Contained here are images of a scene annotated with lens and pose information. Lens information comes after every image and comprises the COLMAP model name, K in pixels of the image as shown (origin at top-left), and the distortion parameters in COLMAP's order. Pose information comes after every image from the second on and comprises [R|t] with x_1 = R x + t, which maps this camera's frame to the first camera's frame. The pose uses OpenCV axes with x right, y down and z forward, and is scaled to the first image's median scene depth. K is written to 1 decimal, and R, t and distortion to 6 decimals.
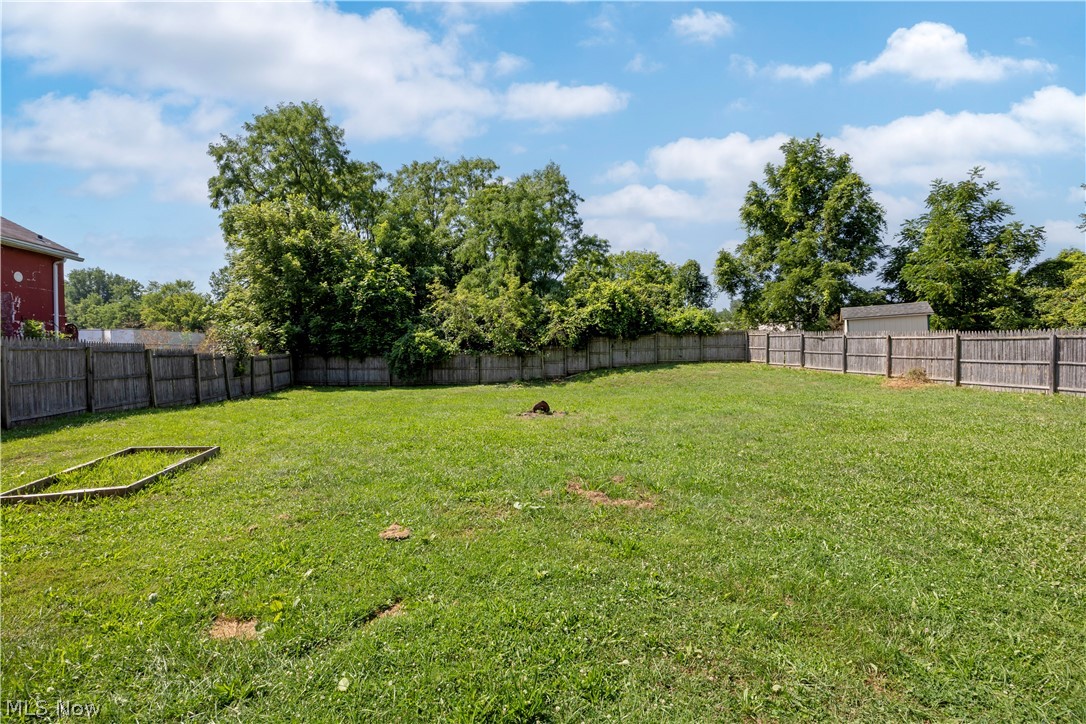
lens RADIAL K [[482.0, 0, 538.1], [0, 482.0, 355.8], [0, 0, 1]] dist [-0.006063, -0.000507]
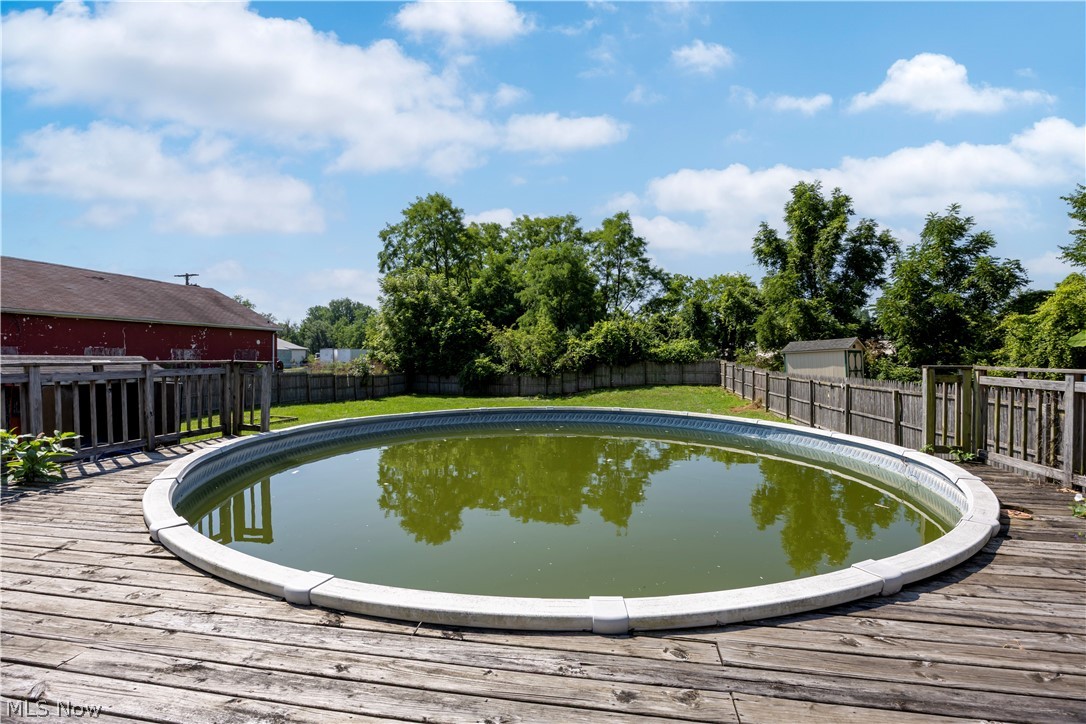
lens RADIAL K [[482.0, 0, 533.5], [0, 482.0, 357.2], [0, 0, 1]] dist [-0.006063, -0.000507]
pose [[0.925488, 0.005882, -0.378731, 0.444234], [-0.012037, 0.999831, -0.013887, -0.035138], [0.378585, 0.017411, 0.925403, -0.277780]]
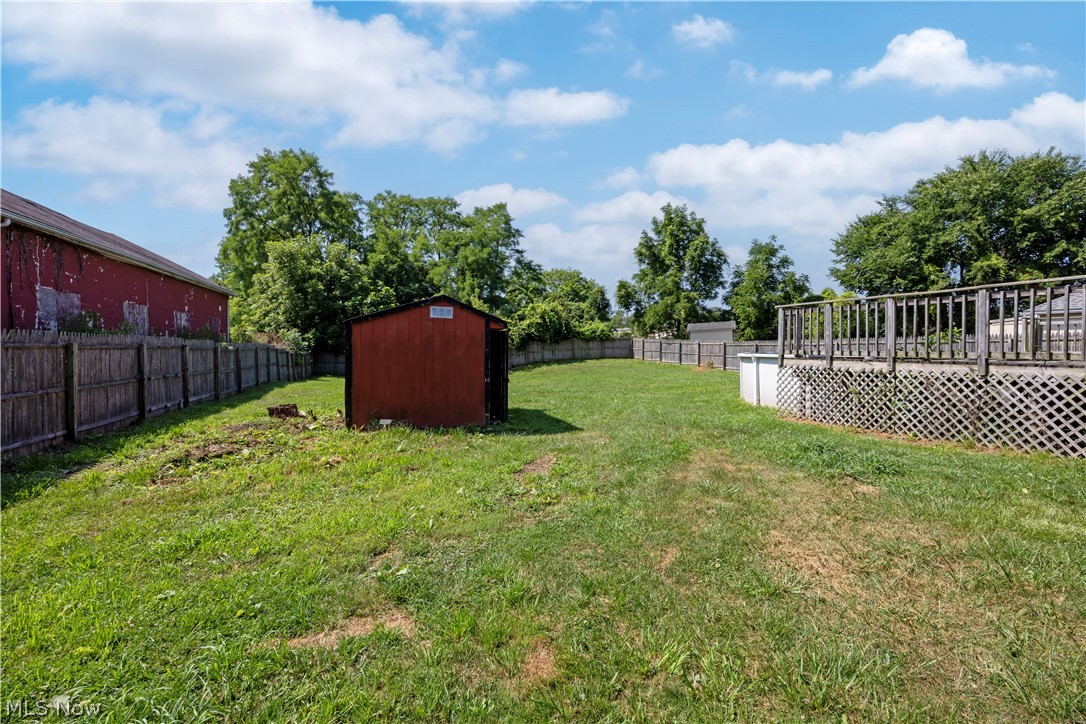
lens RADIAL K [[482.0, 0, 537.8], [0, 482.0, 356.3], [0, 0, 1]] dist [-0.006063, -0.000507]
pose [[0.991775, 0.003426, 0.127949, -0.048426], [-0.004279, 0.999970, 0.006388, -0.002046], [-0.127923, -0.006883, 0.991760, -0.442219]]
